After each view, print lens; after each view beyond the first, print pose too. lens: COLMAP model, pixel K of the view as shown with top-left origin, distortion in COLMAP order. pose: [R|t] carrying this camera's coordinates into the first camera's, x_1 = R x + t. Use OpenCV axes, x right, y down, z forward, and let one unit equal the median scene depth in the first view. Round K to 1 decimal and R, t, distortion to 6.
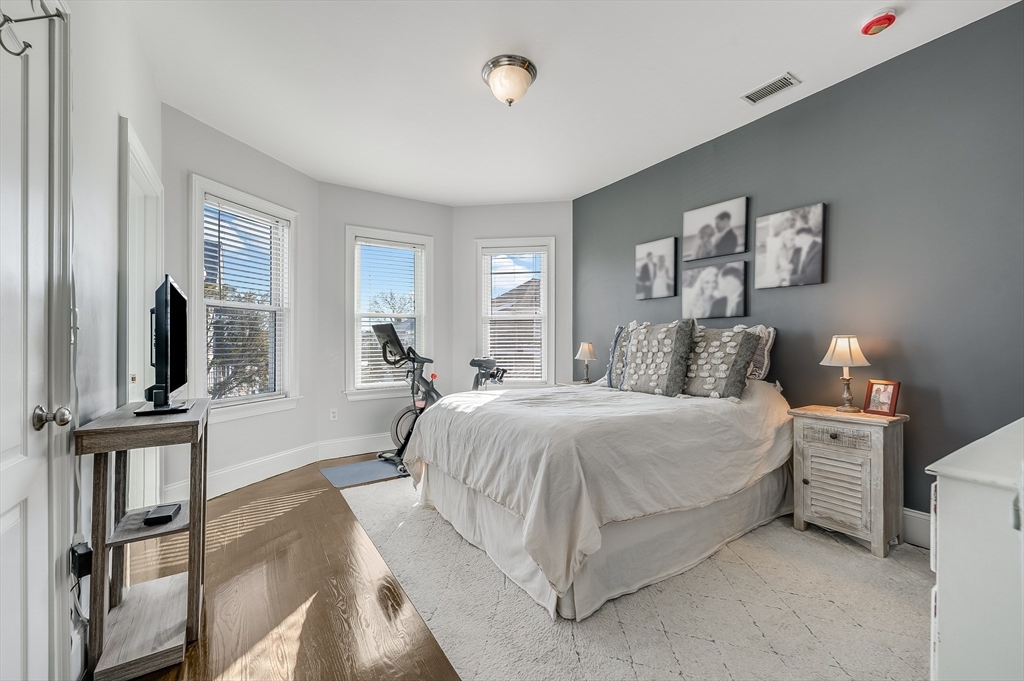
lens RADIAL K [[403.9, 0, 515.7], [0, 403.9, 343.8], [0, 0, 1]] dist [-0.002317, -0.000024]
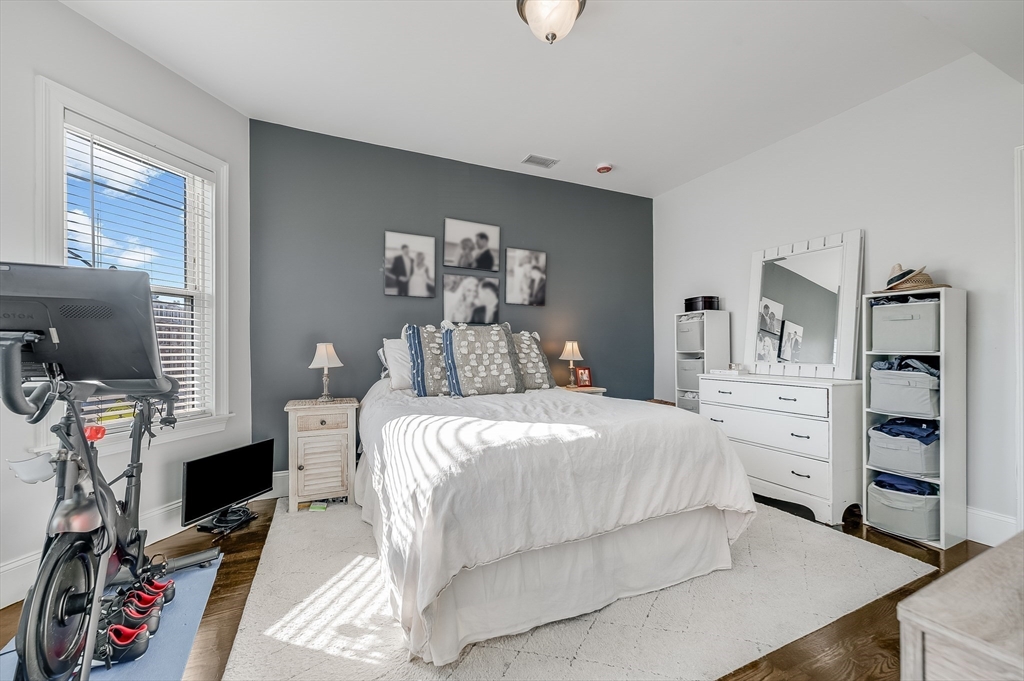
lens RADIAL K [[403.9, 0, 515.2], [0, 403.9, 343.4], [0, 0, 1]] dist [-0.002317, -0.000024]
pose [[0.159936, 0.015388, 0.987007, -0.603562], [-0.001129, 0.999881, -0.015406, 0.009441], [-0.987127, 0.001349, 0.159934, 0.711476]]
